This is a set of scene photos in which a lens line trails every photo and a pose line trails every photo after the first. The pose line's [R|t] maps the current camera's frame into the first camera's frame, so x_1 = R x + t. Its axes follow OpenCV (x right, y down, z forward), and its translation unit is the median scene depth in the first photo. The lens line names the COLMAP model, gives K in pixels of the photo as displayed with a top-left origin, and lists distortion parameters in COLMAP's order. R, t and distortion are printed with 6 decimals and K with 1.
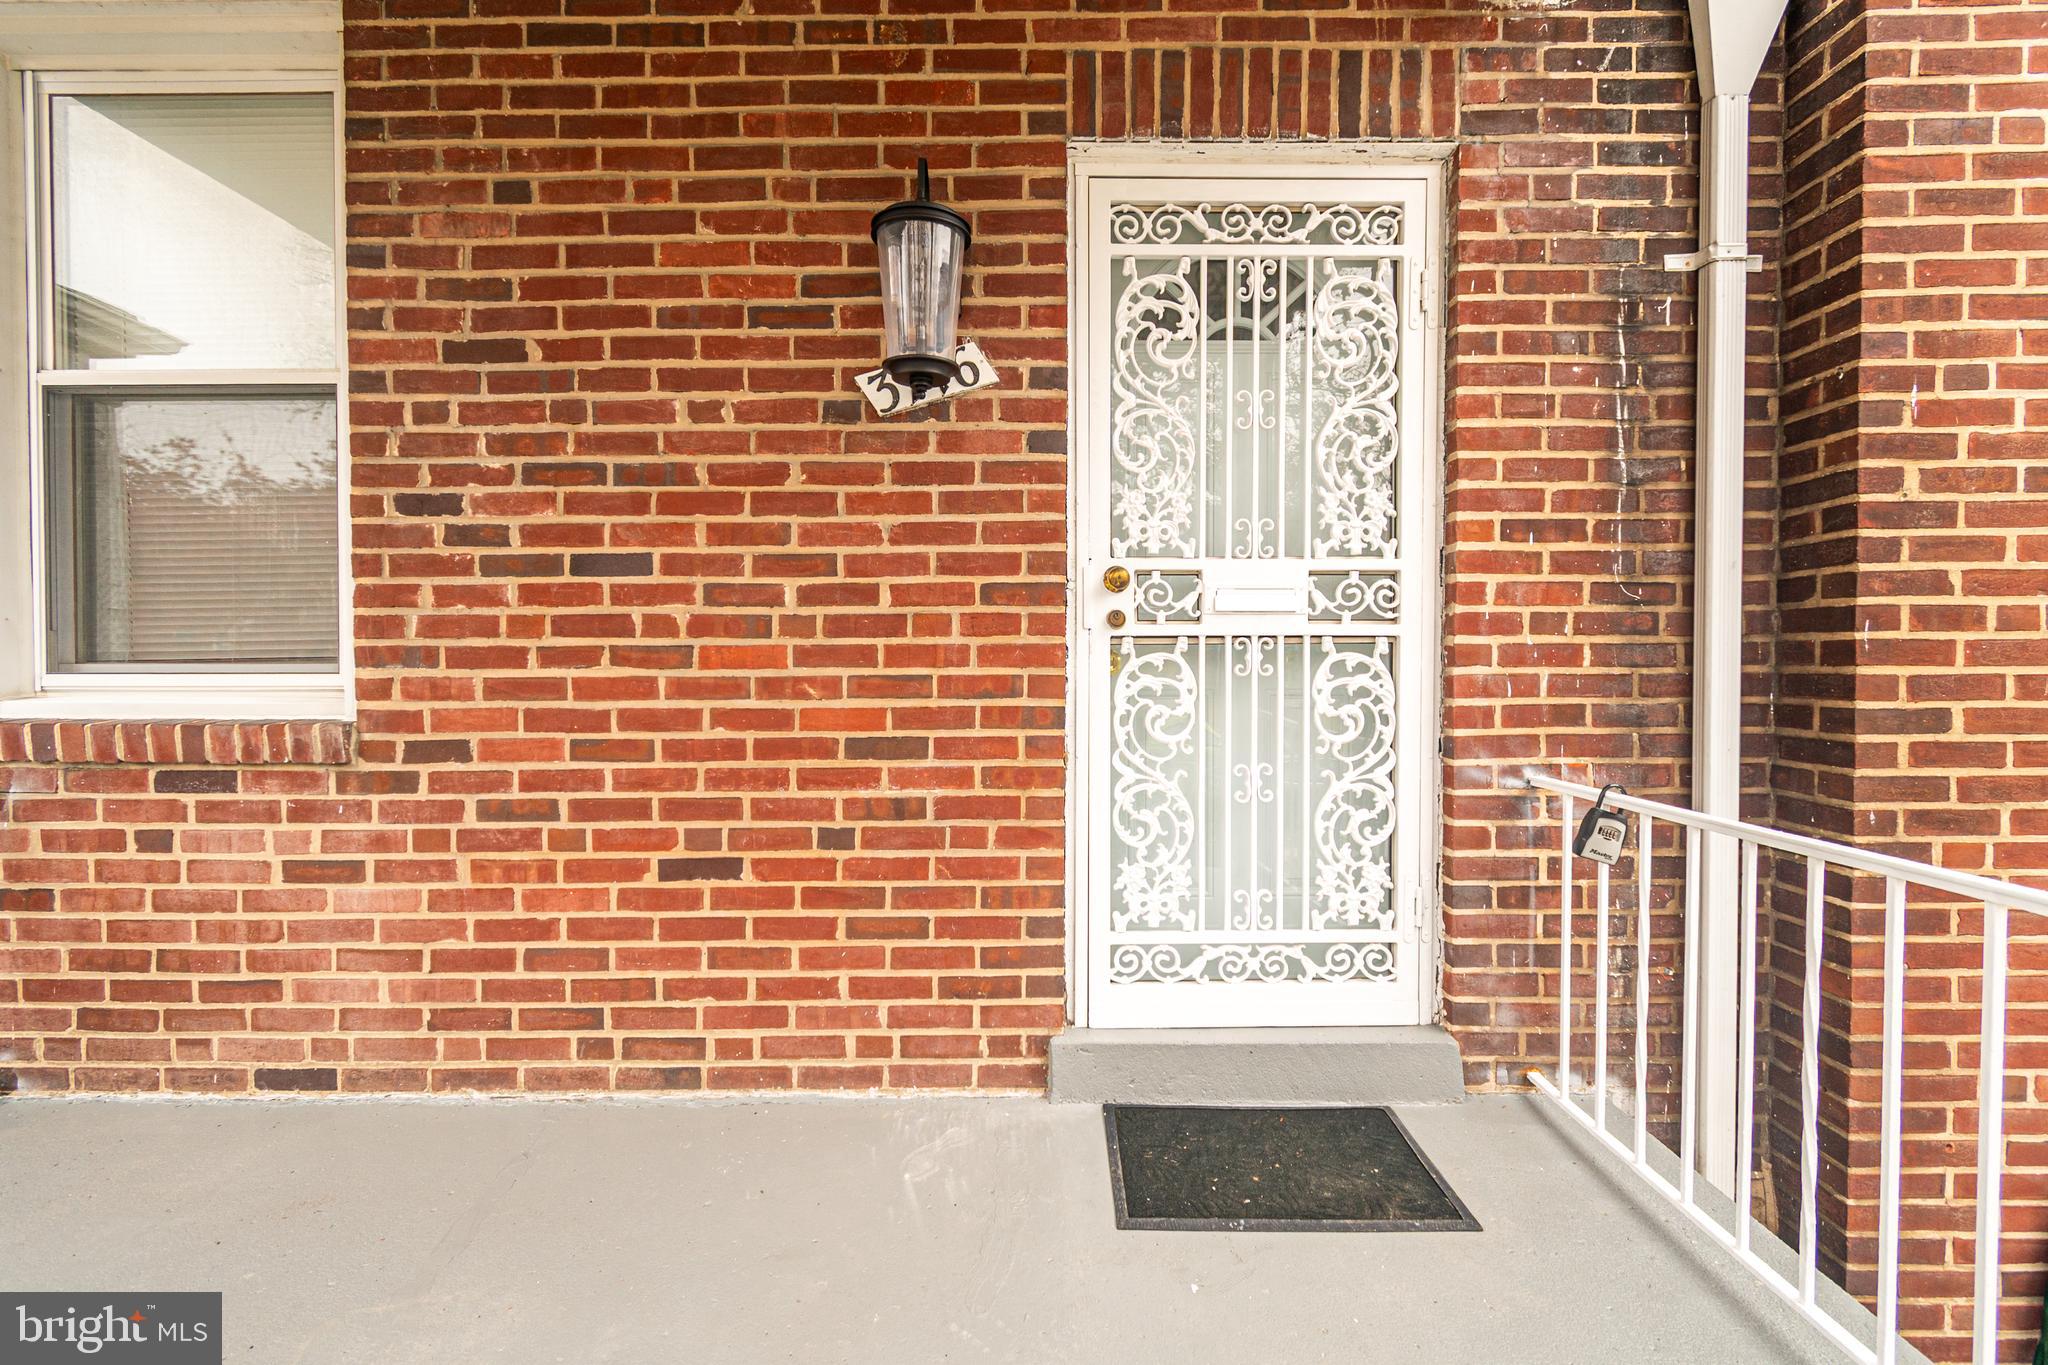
lens RADIAL K [[906.9, 0, 1026.9], [0, 906.9, 683.7], [0, 0, 1]] dist [0.010080, -0.005349]
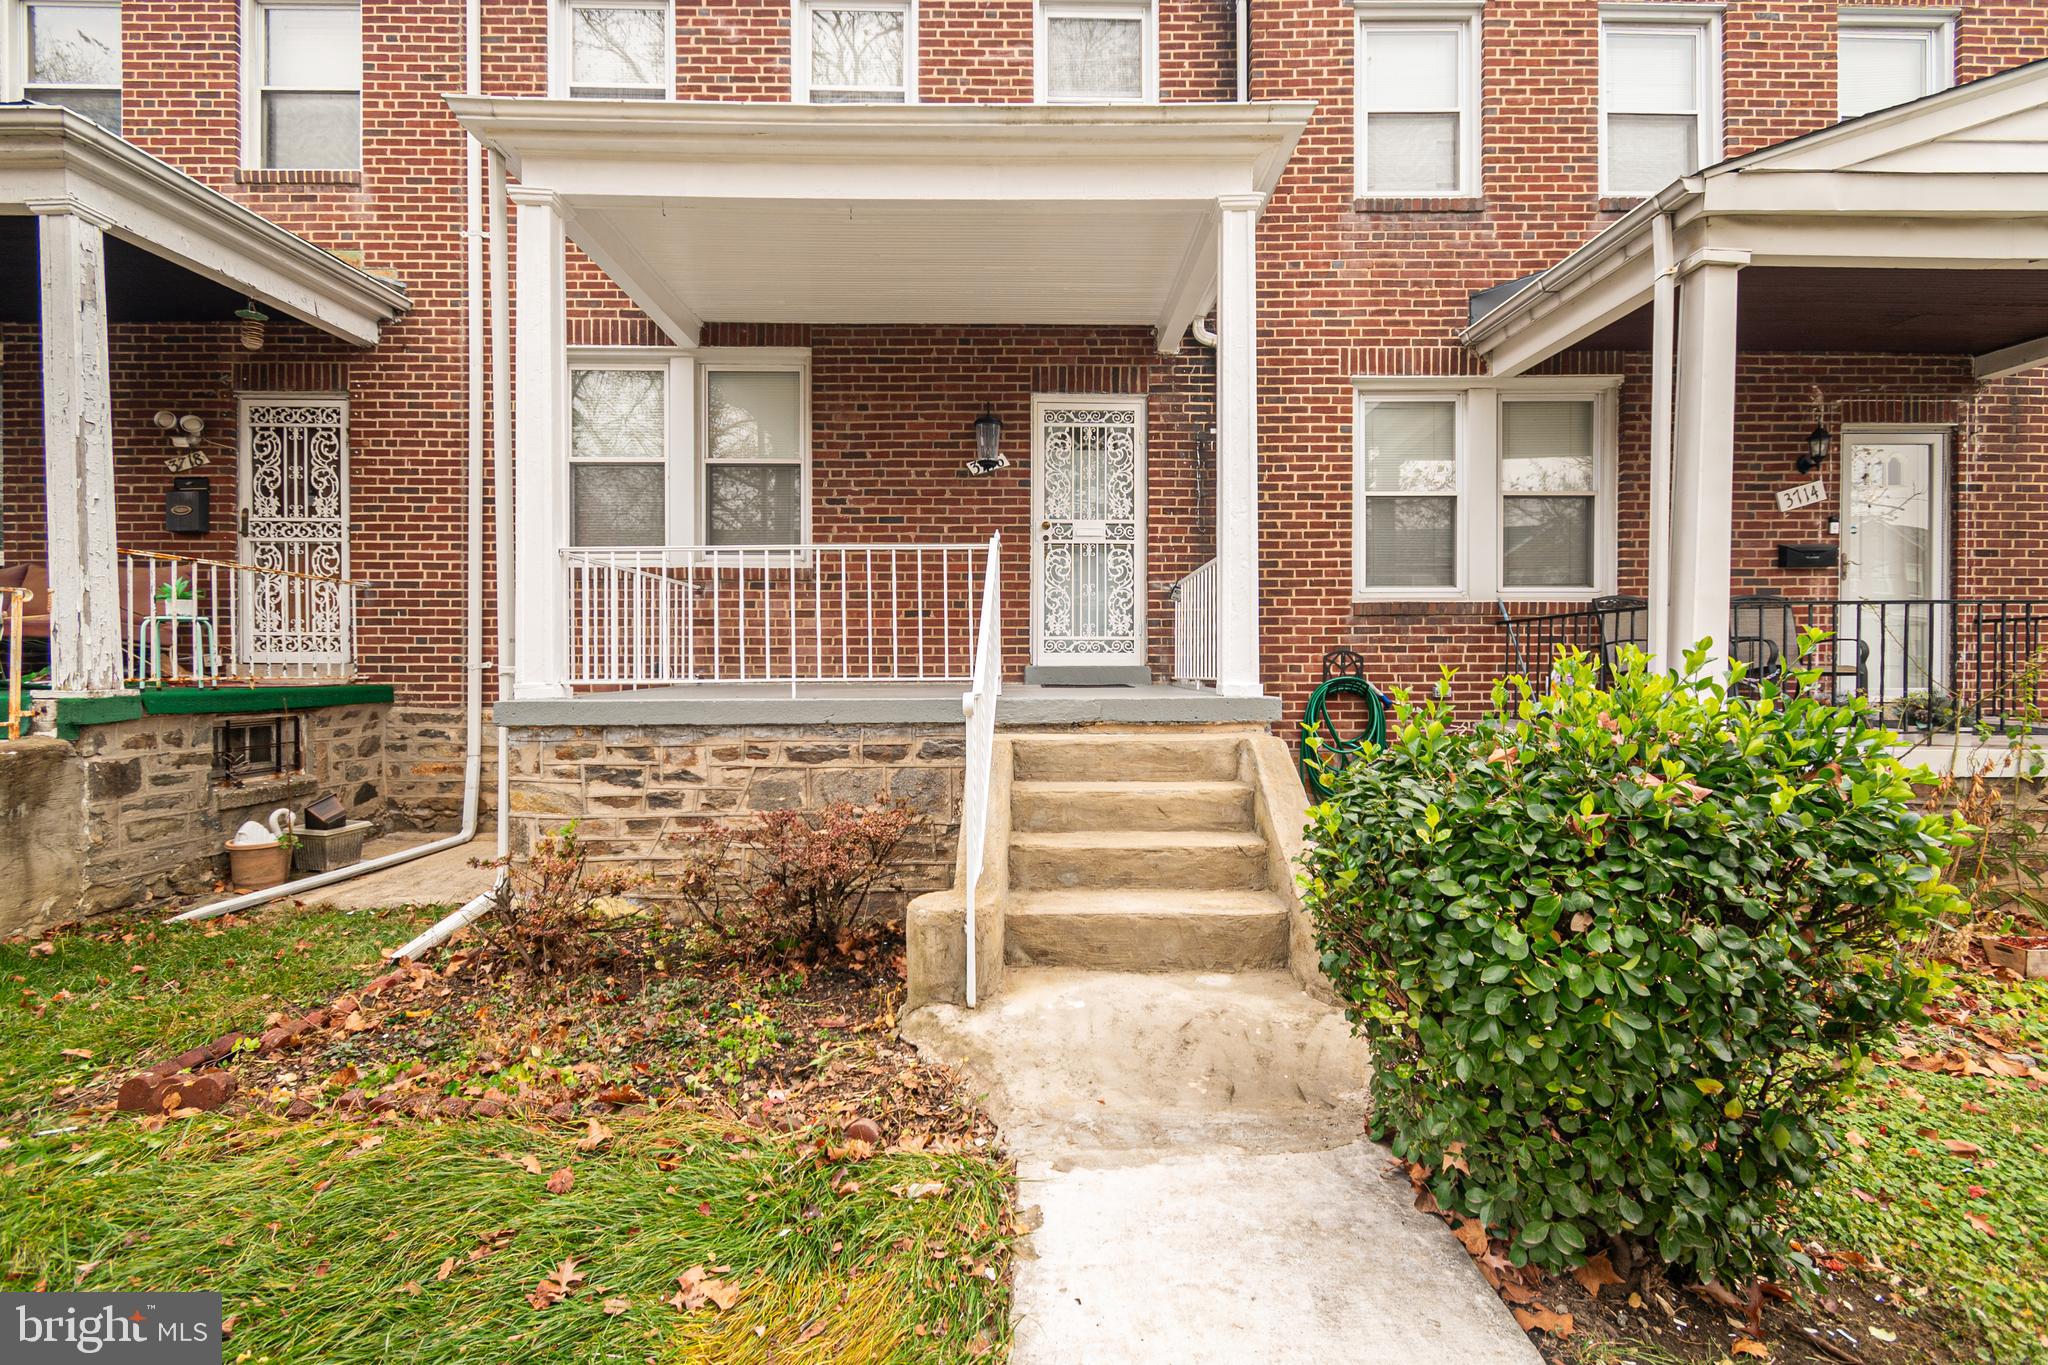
lens RADIAL K [[906.9, 0, 1025.4], [0, 906.9, 670.7], [0, 0, 1]] dist [0.010080, -0.005349]
pose [[0.999860, 0.002443, 0.016546, -0.026930], [-0.002045, 0.999708, -0.024066, 0.487860], [-0.016600, 0.024029, 0.999573, -2.254825]]
